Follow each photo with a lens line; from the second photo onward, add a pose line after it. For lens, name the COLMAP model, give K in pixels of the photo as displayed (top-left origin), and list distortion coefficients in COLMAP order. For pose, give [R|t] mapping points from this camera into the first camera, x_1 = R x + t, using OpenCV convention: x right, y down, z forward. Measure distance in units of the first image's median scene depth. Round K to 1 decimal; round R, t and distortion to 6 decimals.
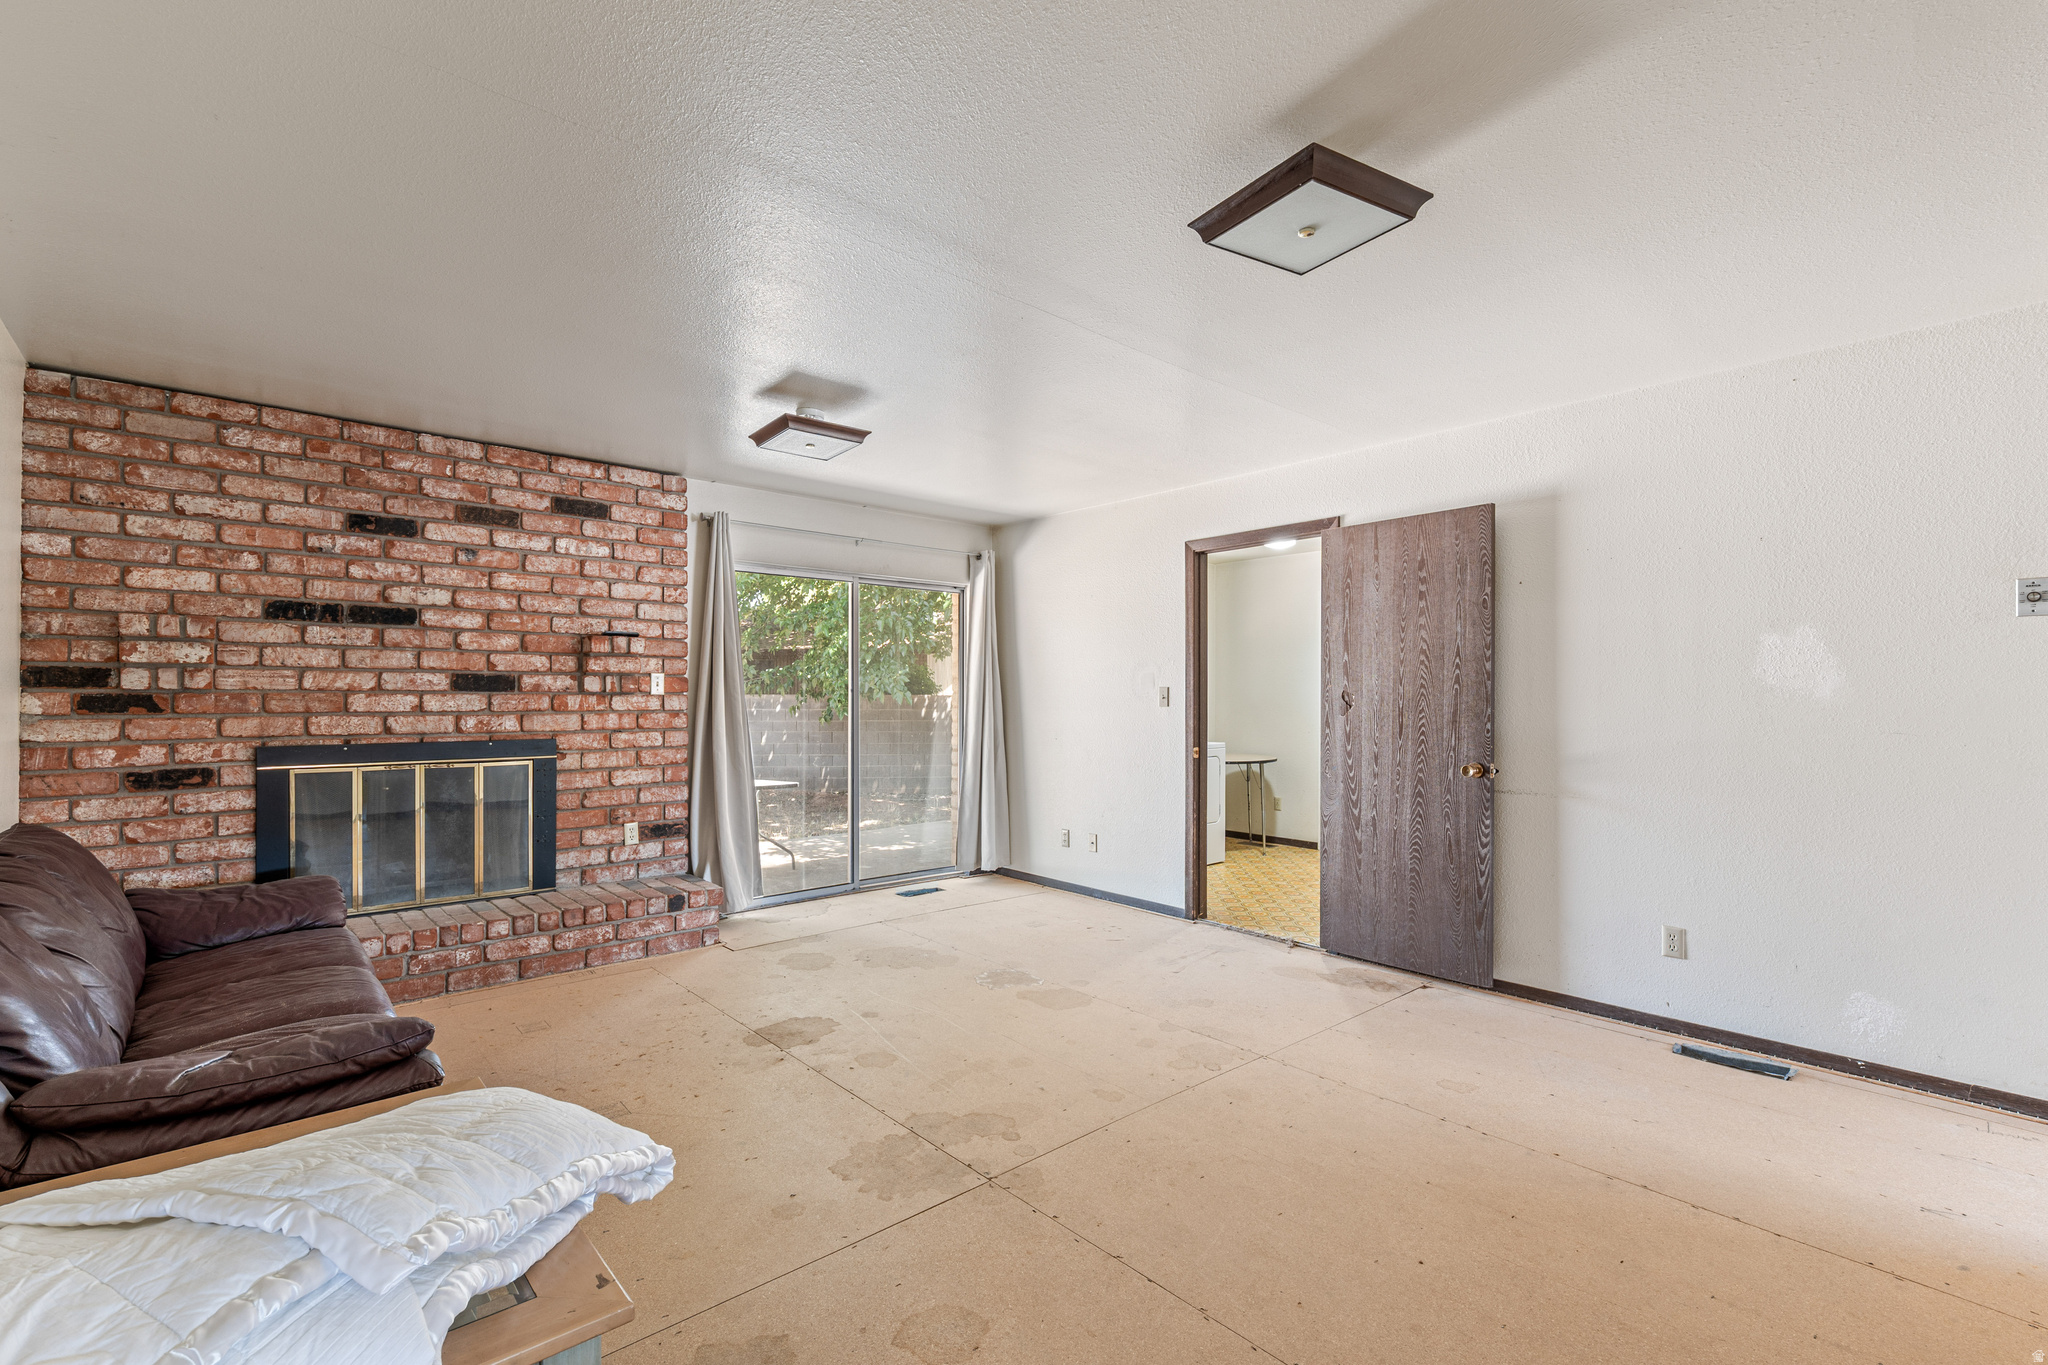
lens RADIAL K [[902.7, 0, 1024.9], [0, 902.7, 696.3], [0, 0, 1]] dist [-0.003599, 0.000029]
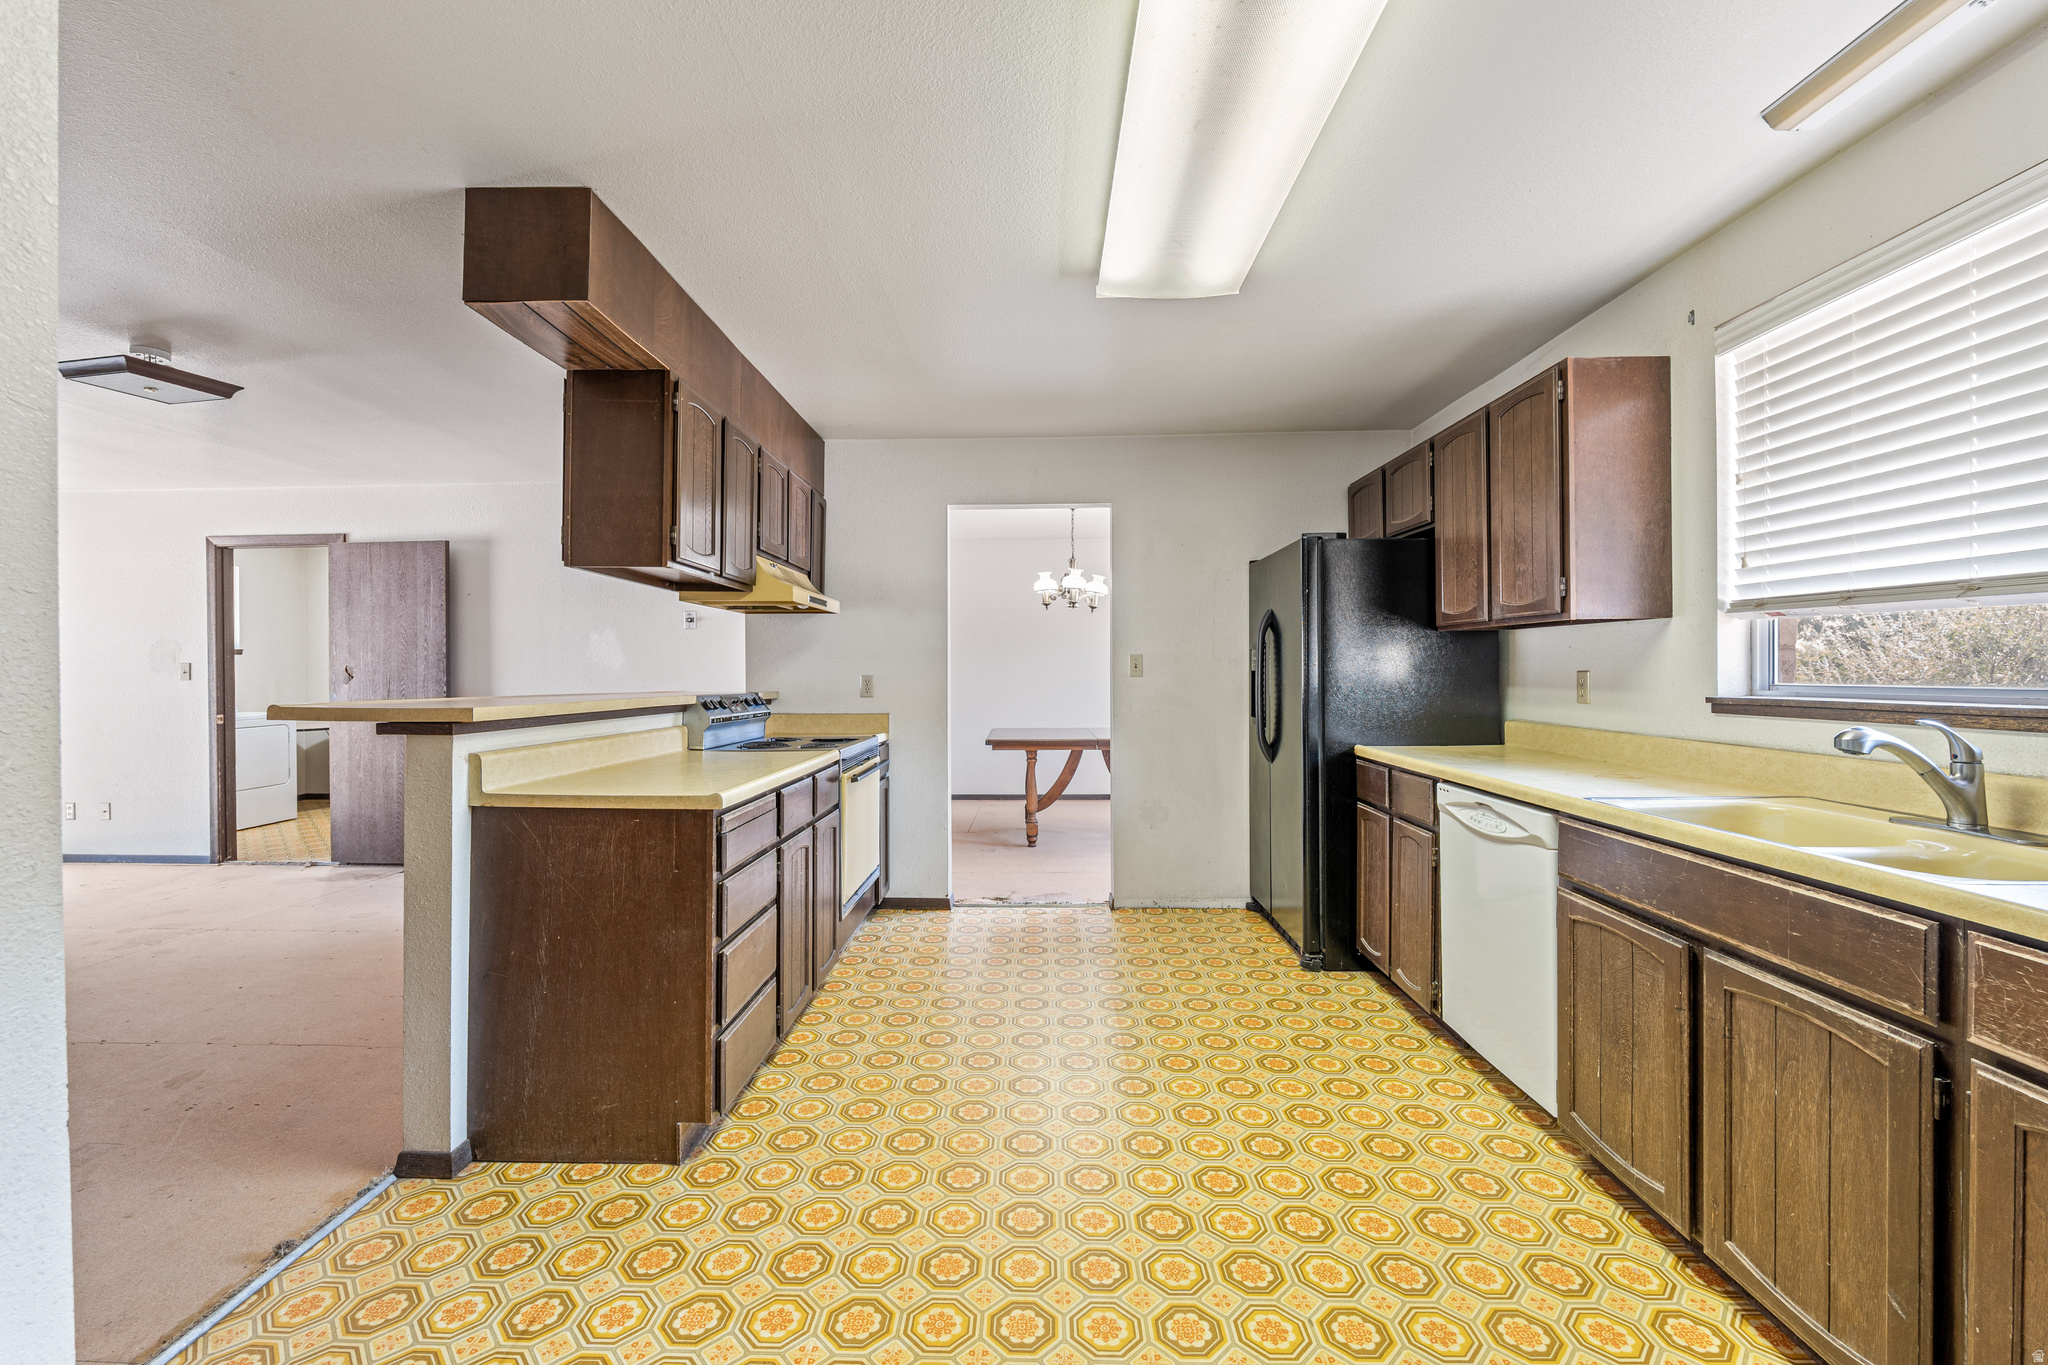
lens RADIAL K [[839.6, 0, 1024.1], [0, 839.6, 674.8], [0, 0, 1]] dist [-0.010768, 0.000095]
pose [[0.685996, -0.012345, 0.727501, 0.153193], [0.007978, 0.999924, 0.009444, 0.003919], [-0.727562, -0.000674, 0.686042, -0.613844]]
